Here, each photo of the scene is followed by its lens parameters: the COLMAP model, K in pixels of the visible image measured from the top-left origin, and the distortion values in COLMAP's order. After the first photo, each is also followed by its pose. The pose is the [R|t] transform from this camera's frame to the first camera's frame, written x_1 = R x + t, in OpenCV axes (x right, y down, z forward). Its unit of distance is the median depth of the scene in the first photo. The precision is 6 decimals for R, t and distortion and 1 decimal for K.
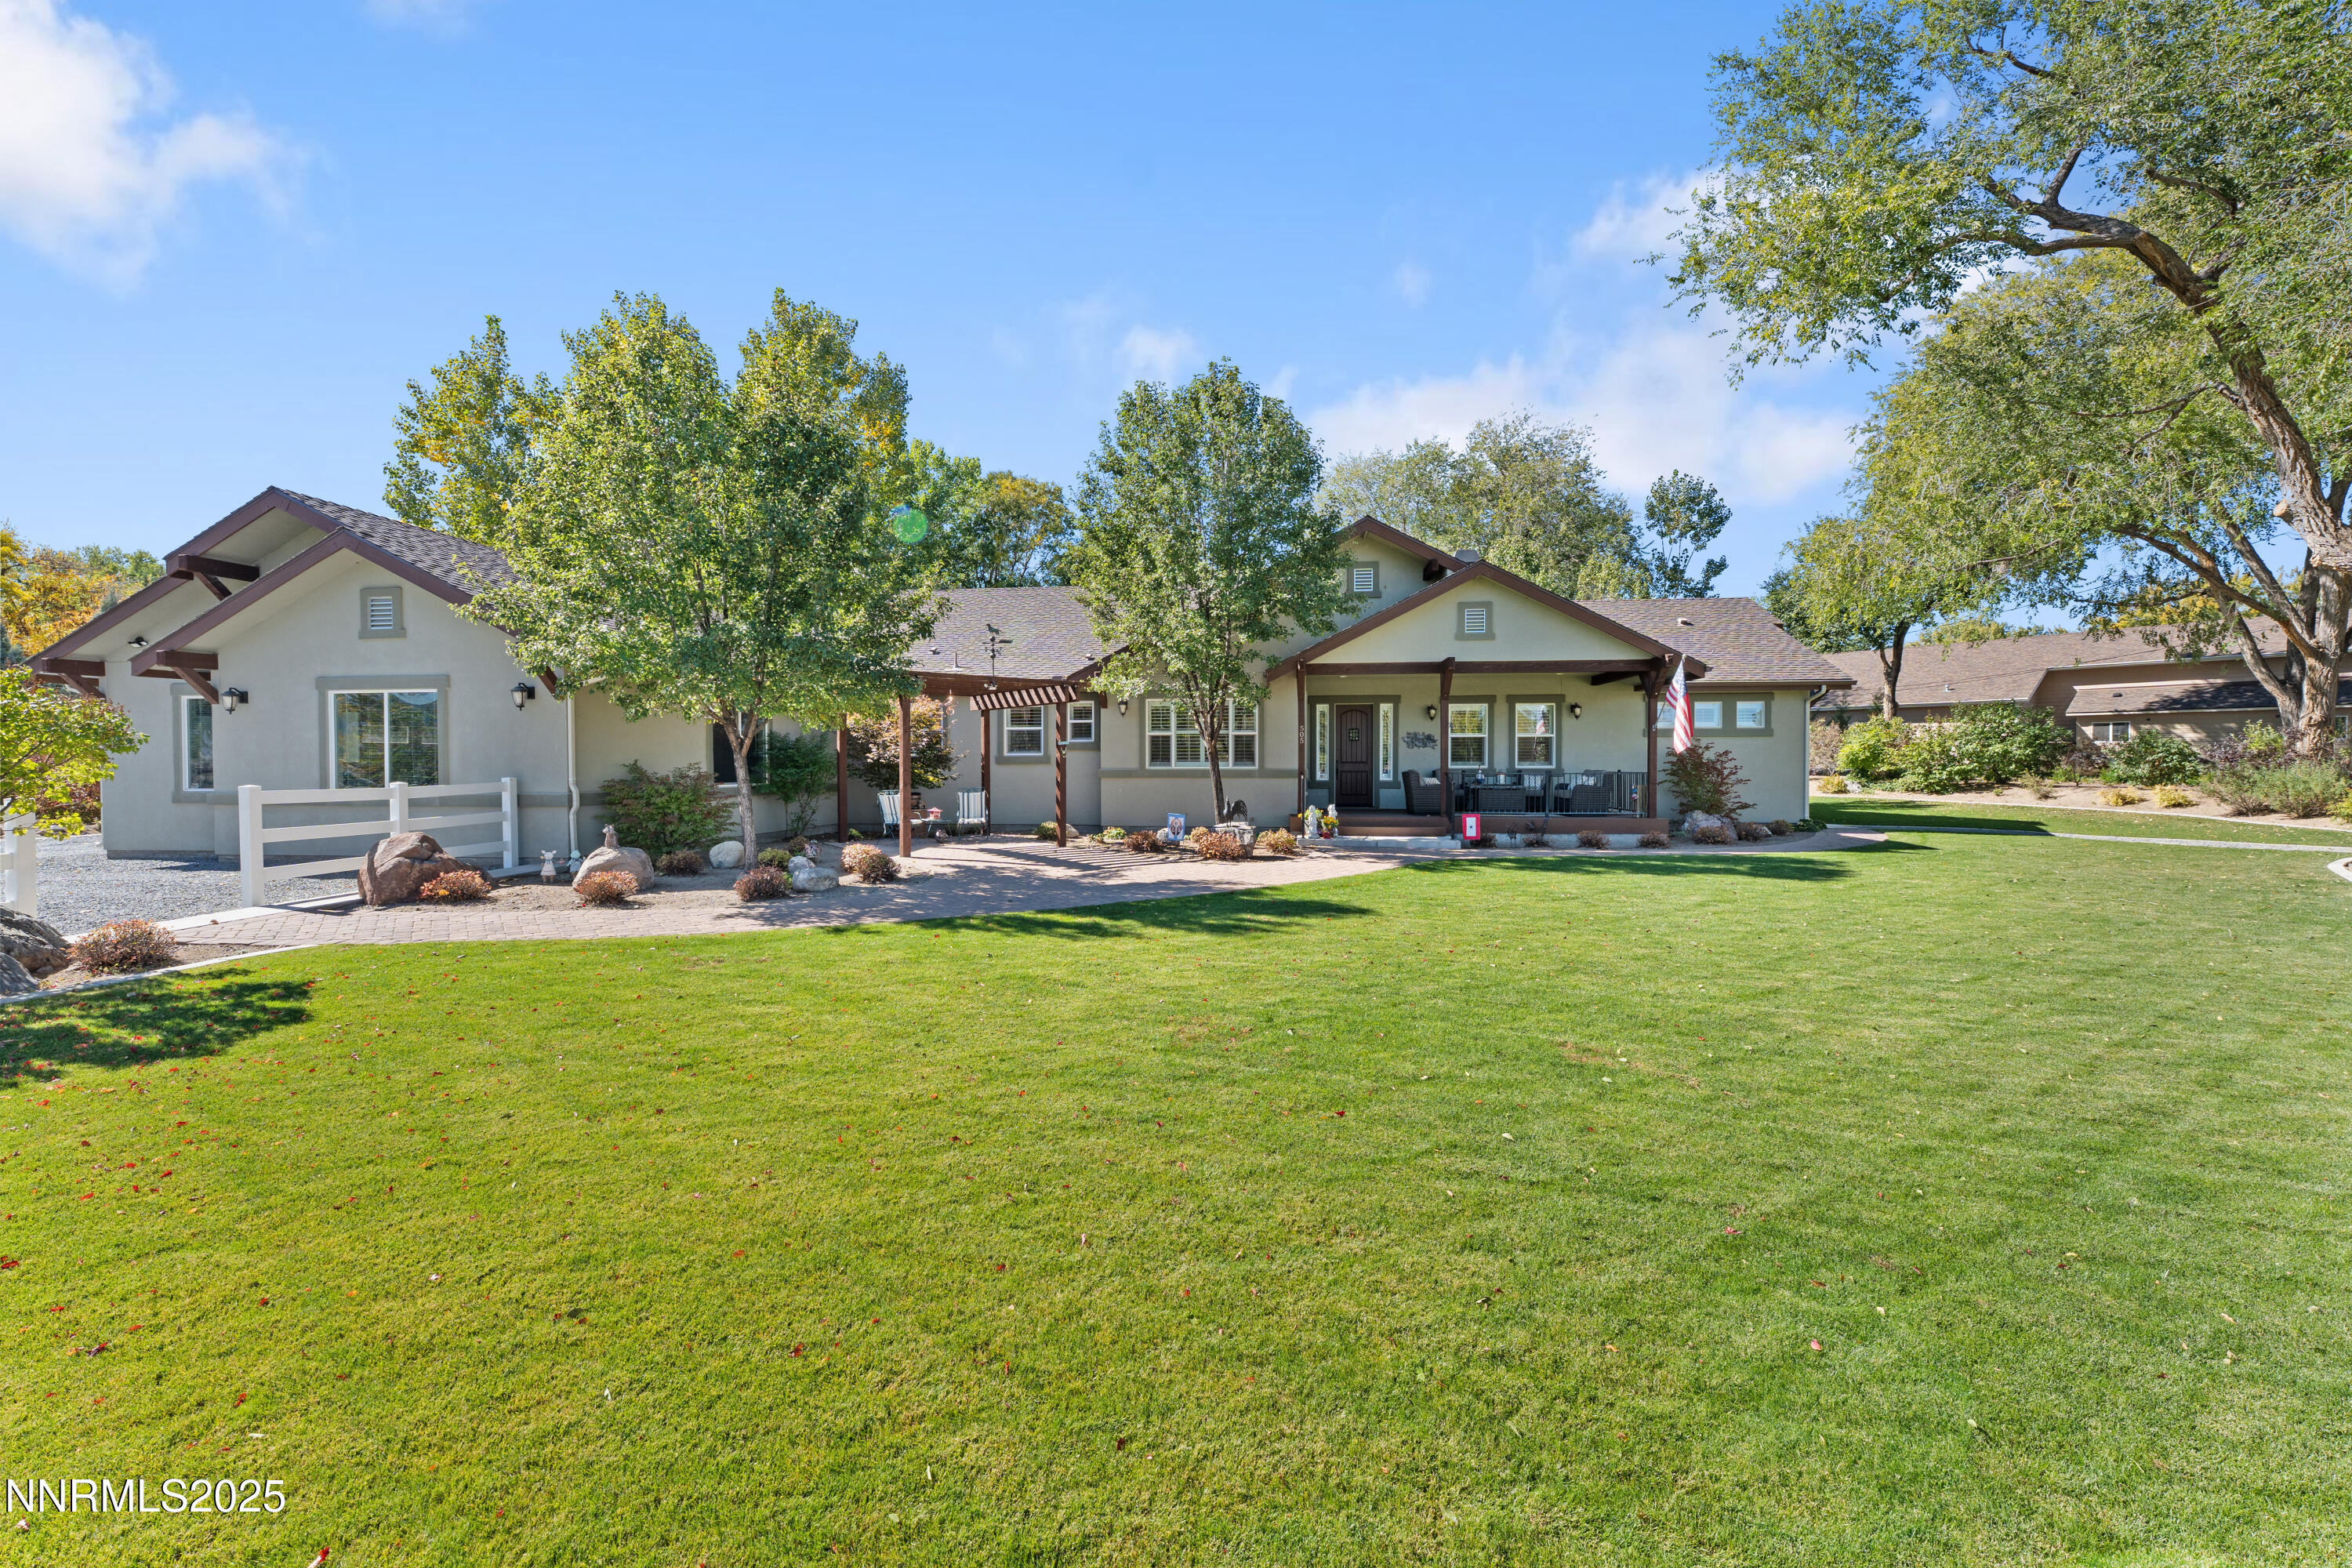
lens RADIAL K [[938.4, 0, 1176.0], [0, 938.4, 784.0], [0, 0, 1]] dist [-0.000963, -0.000076]
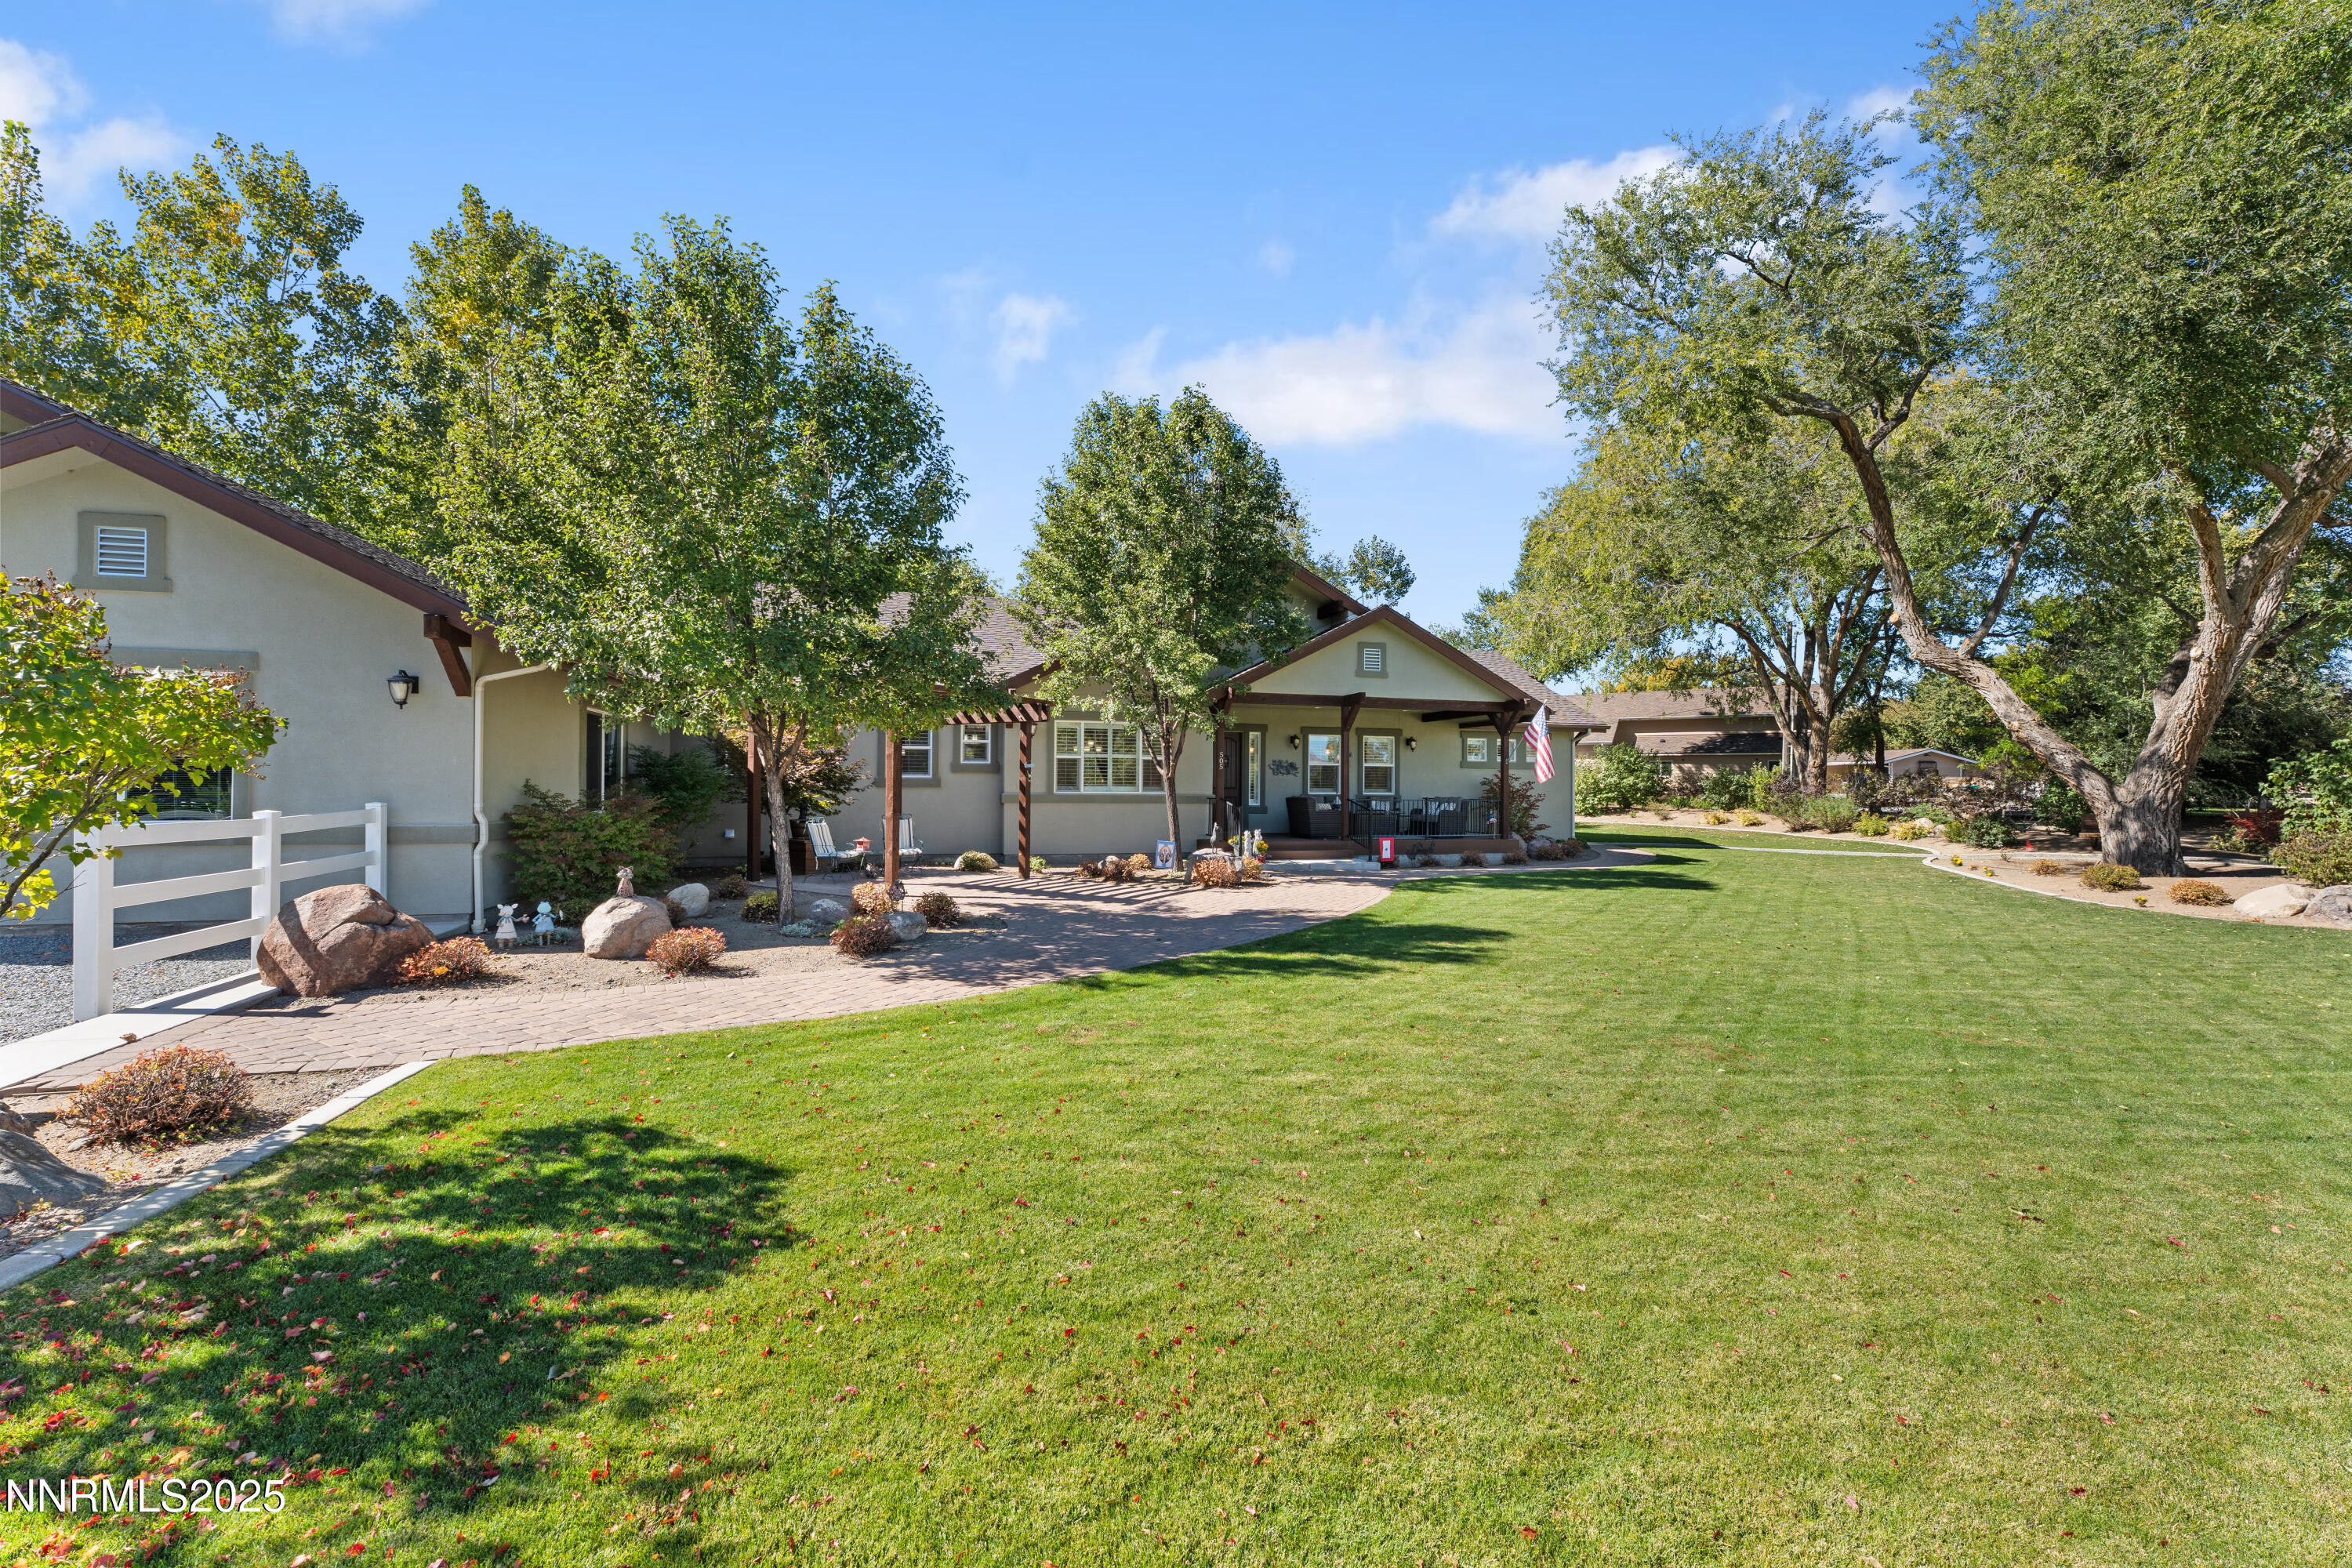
lens RADIAL K [[938.4, 0, 1176.0], [0, 938.4, 784.0], [0, 0, 1]] dist [-0.000963, -0.000076]
pose [[0.922895, 0.009842, 0.384926, -0.302897], [-0.000654, 0.999712, -0.023993, -0.003327], [-0.385052, 0.021891, 0.922635, 0.082897]]
